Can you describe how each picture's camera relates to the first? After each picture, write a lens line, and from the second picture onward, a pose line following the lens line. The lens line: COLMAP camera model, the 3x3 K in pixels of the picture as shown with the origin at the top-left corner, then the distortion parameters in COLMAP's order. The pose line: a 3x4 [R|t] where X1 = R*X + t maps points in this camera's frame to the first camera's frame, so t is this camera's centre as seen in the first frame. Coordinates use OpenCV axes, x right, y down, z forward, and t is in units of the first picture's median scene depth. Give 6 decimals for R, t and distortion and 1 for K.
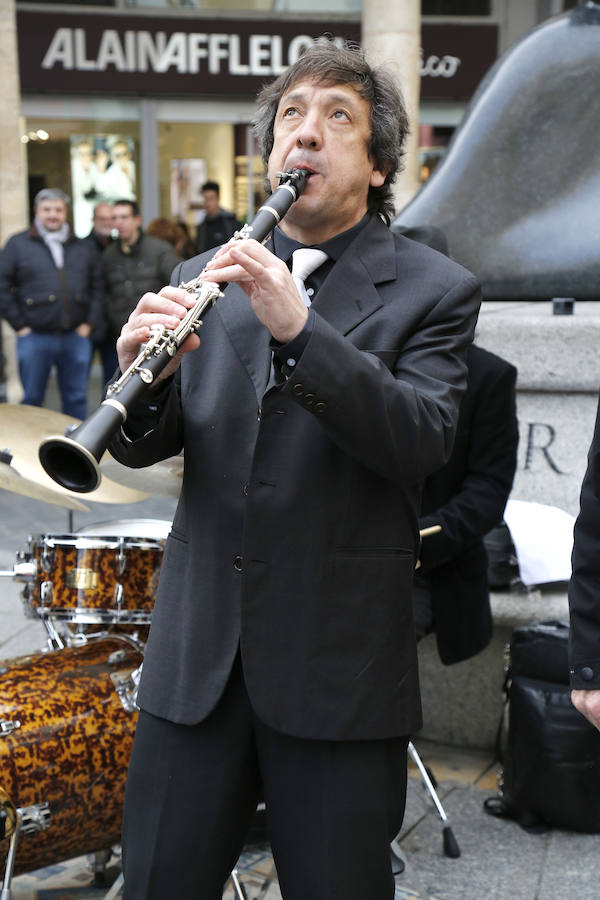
lens RADIAL K [[1587.8, 0, 300.0], [0, 1587.8, 450.0], [0, 0, 1]] dist [0.005779, 2.323098]
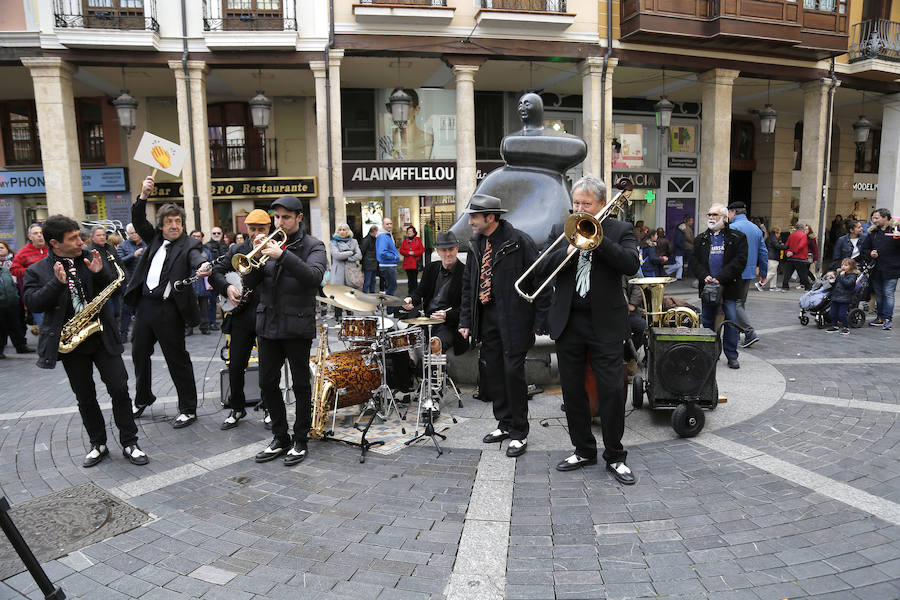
lens RADIAL K [[603.3, 0, 450.0], [0, 603.3, 300.0], [0, 0, 1]] dist [-0.131171, 0.079679]
pose [[0.999791, -0.019696, -0.005435, 0.021691], [0.019549, 0.999472, -0.025942, 0.013212], [0.005943, 0.025830, 0.999649, -0.087297]]
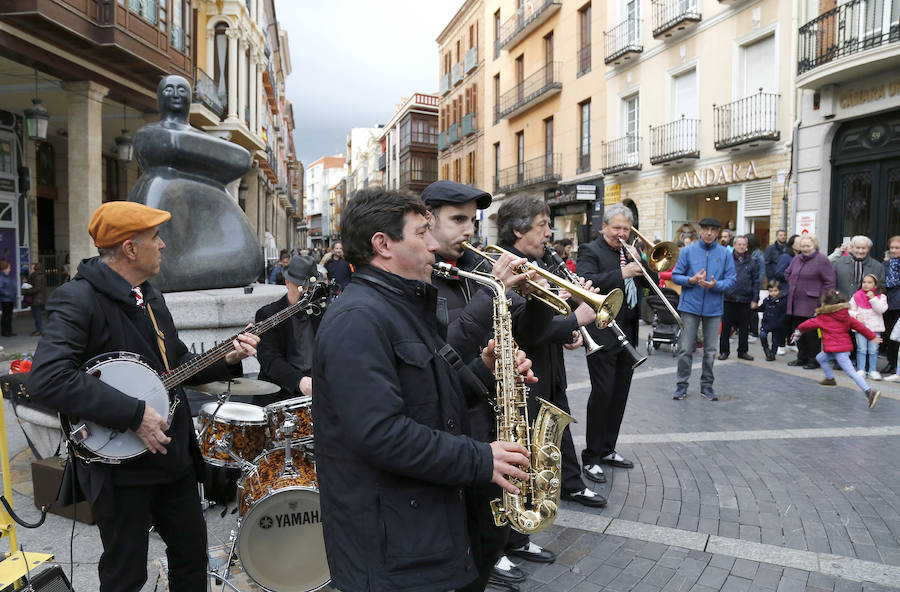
lens RADIAL K [[660.5, 0, 403.2], [0, 660.5, 302.4], [0, 0, 1]] dist [-0.124406, 0.071164]
pose [[0.397336, -0.074463, 0.914647, -0.217894], [0.148928, 0.988722, 0.015797, -0.013994], [-0.905508, 0.129940, 0.403944, 0.118019]]
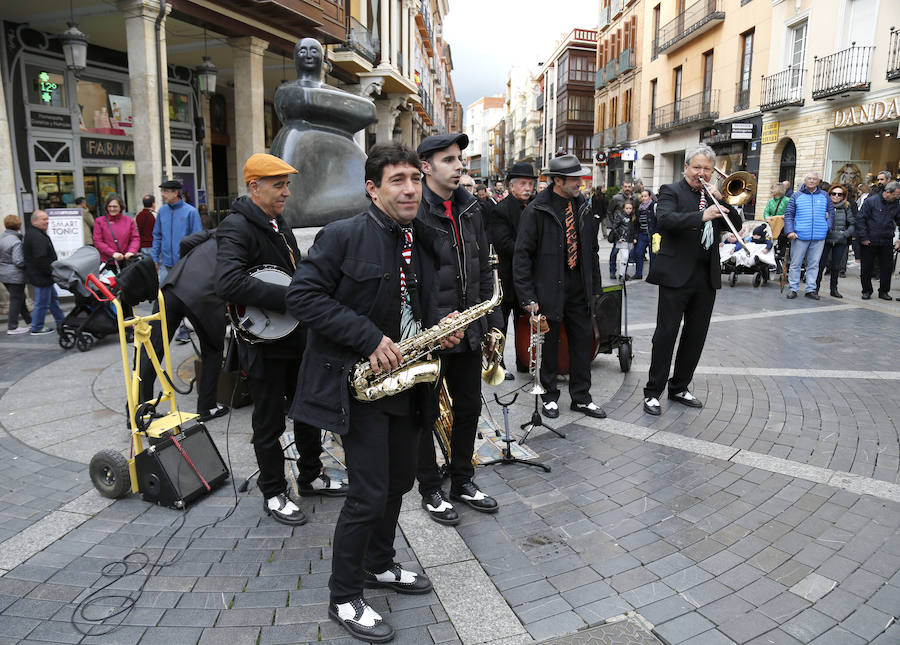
lens RADIAL K [[645.4, 0, 417.6], [0, 645.4, 323.6], [0, 0, 1]] dist [-0.113847, 0.068755]
pose [[0.589638, -0.168232, 0.789952, -0.239553], [0.137362, 0.984705, 0.107178, -0.006091], [-0.795901, 0.045313, 0.603728, 0.069217]]
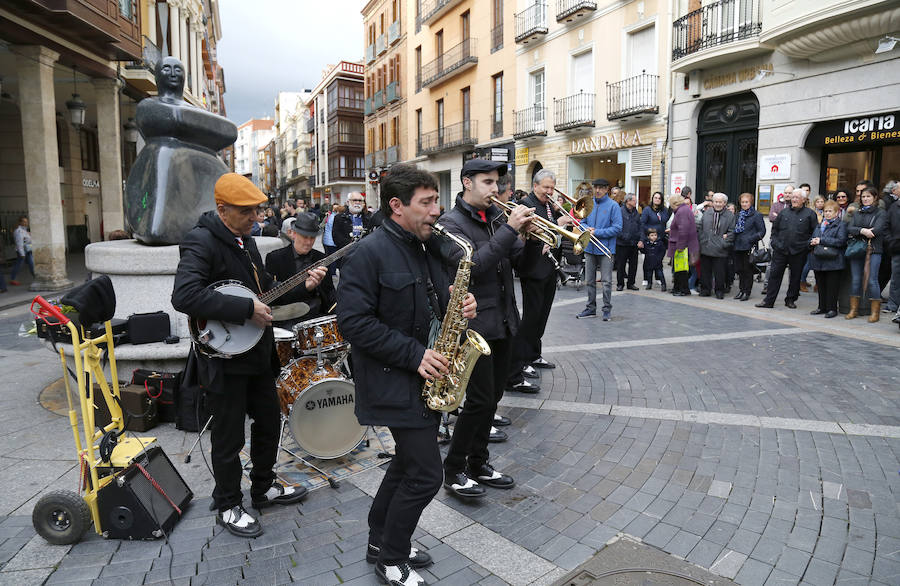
lens RADIAL K [[604.5, 0, 437.9], [0, 604.5, 290.5], [0, 0, 1]] dist [-0.114747, 0.070774]
pose [[0.227237, -0.138771, 0.963902, -0.278763], [0.164532, 0.981037, 0.102450, -0.015019], [-0.959840, 0.135312, 0.245760, 0.124350]]
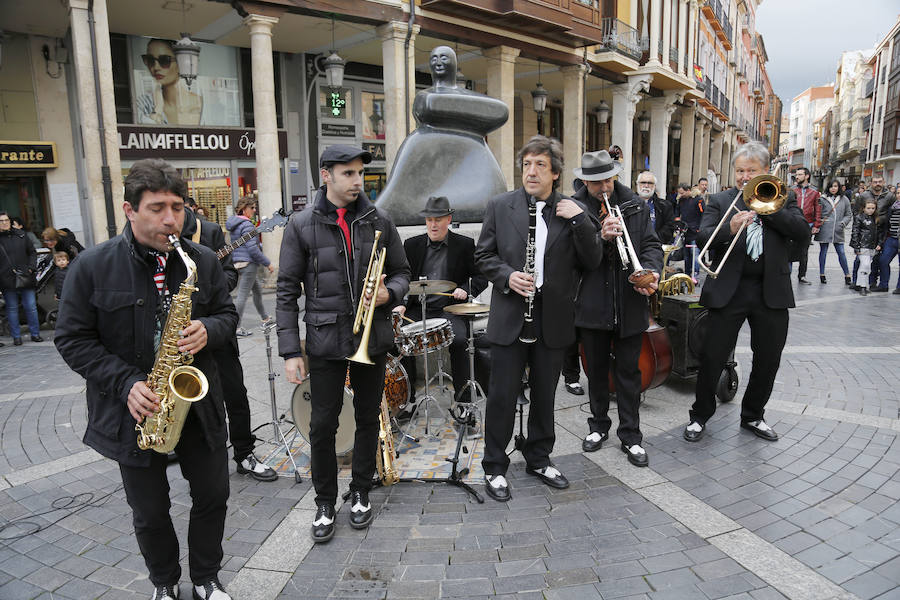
lens RADIAL K [[603.3, 0, 450.0], [0, 603.3, 300.0], [0, 0, 1]] dist [-0.131171, 0.079679]
pose [[0.884500, -0.102290, 0.455188, -0.116685], [0.094849, 0.994718, 0.039226, 0.000806], [-0.456796, 0.008479, 0.889531, 0.007374]]
